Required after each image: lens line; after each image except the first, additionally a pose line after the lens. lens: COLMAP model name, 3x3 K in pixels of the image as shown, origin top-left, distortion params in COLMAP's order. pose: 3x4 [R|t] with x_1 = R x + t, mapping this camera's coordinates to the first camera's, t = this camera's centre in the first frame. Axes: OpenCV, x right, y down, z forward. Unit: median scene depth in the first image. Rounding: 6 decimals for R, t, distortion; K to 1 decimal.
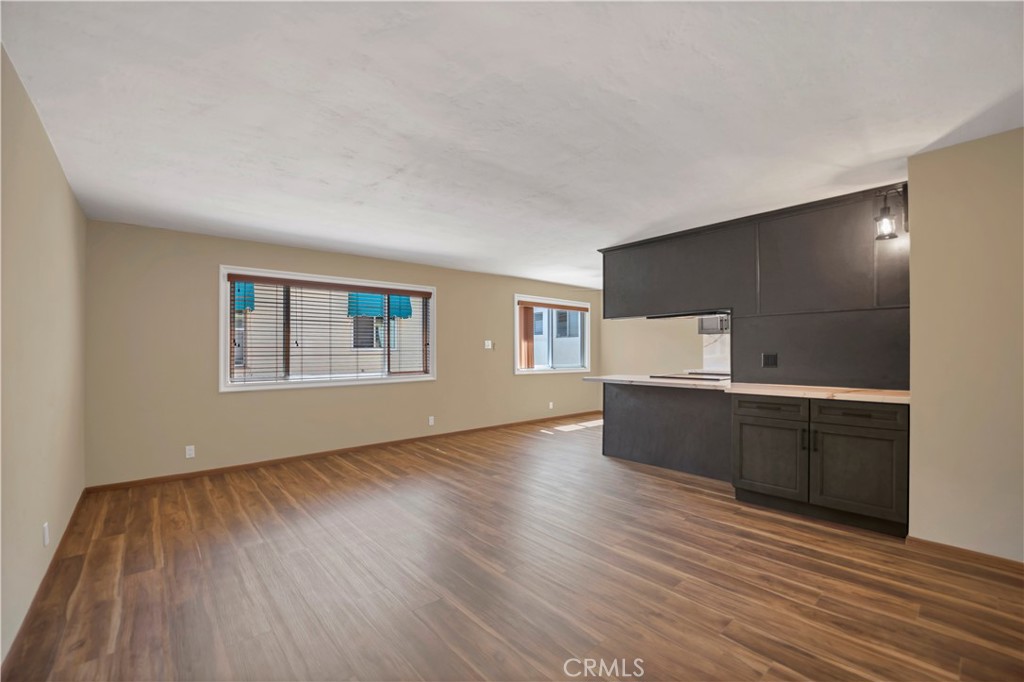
lens RADIAL K [[428.4, 0, 512.8], [0, 428.4, 350.4], [0, 0, 1]] dist [-0.019069, 0.000030]
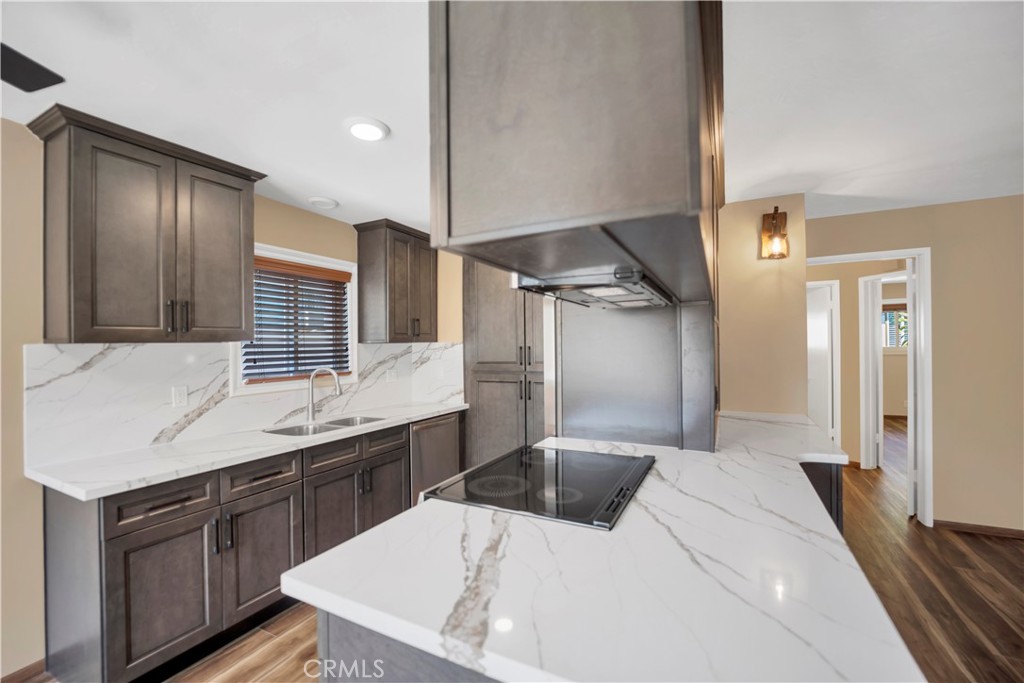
lens RADIAL K [[432.9, 0, 518.9], [0, 432.9, 345.8], [0, 0, 1]] dist [-0.025725, -0.000298]
pose [[-0.387594, 0.018034, 0.921654, 0.159726], [0.019388, 0.999747, -0.011409, -0.045507], [-0.921626, 0.013447, -0.387845, 1.457332]]
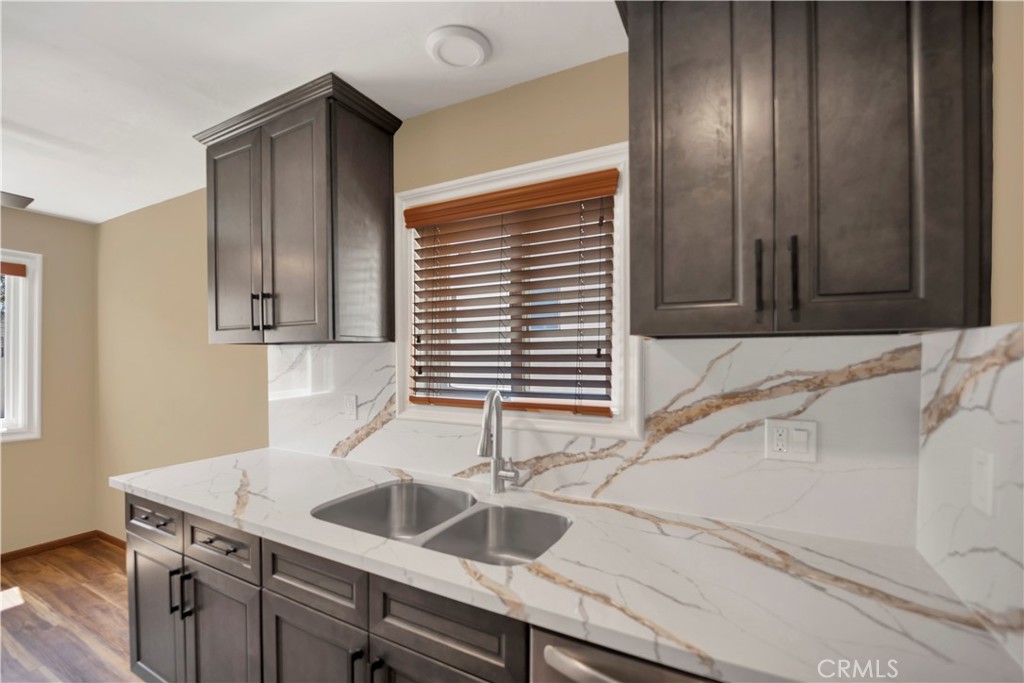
lens RADIAL K [[416.1, 0, 504.2], [0, 416.1, 348.7], [0, 0, 1]] dist [-0.020667, -0.000096]
pose [[0.926492, 0.009889, 0.376185, 0.901651], [-0.007203, 0.999938, -0.008546, -0.056670], [-0.376246, 0.005208, 0.926505, 1.135492]]
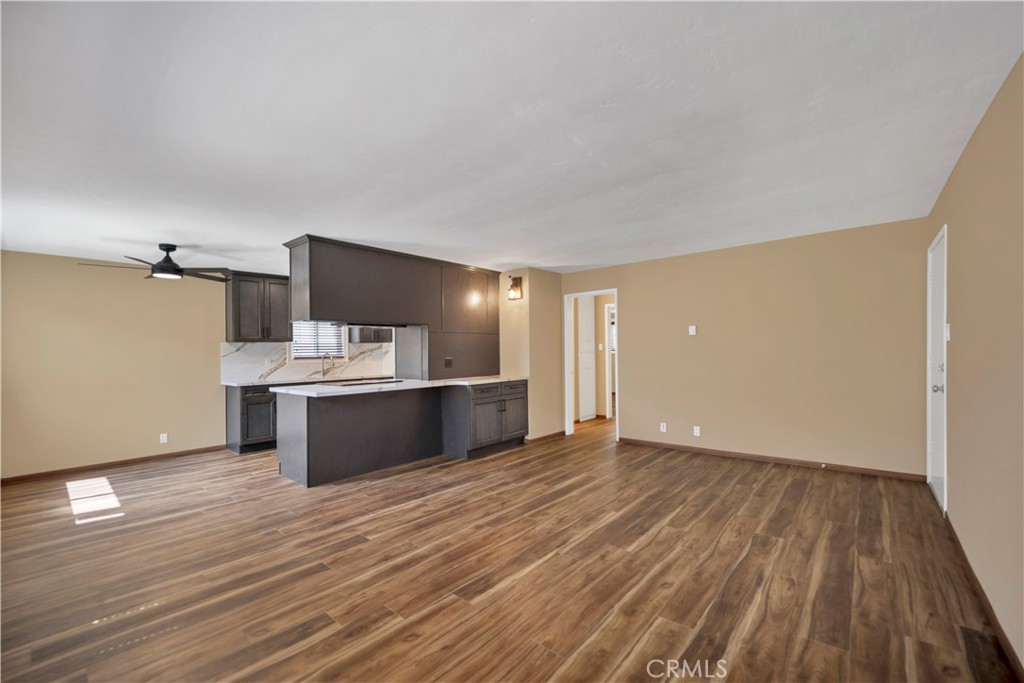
lens RADIAL K [[428.4, 0, 512.8], [0, 428.4, 350.9], [0, 0, 1]] dist [-0.019069, 0.000030]
pose [[-0.164243, 0.016181, 0.986287, -0.869828], [0.018436, 0.999741, -0.013331, 0.006337], [-0.986248, 0.015994, -0.164499, 1.004673]]
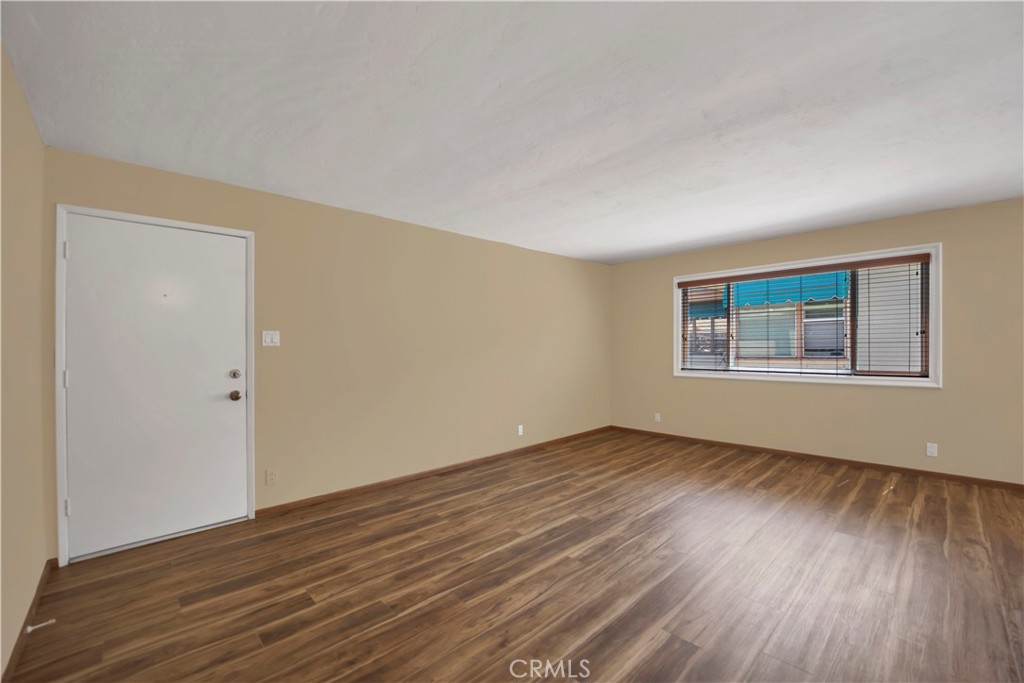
lens RADIAL K [[416.1, 0, 504.2], [0, 416.1, 348.7], [0, 0, 1]] dist [-0.020667, -0.000096]
pose [[0.034818, 0.013441, -0.999303, 0.649114], [0.013043, 0.999818, 0.013902, -0.010657], [0.999309, -0.013518, 0.034636, 0.525560]]
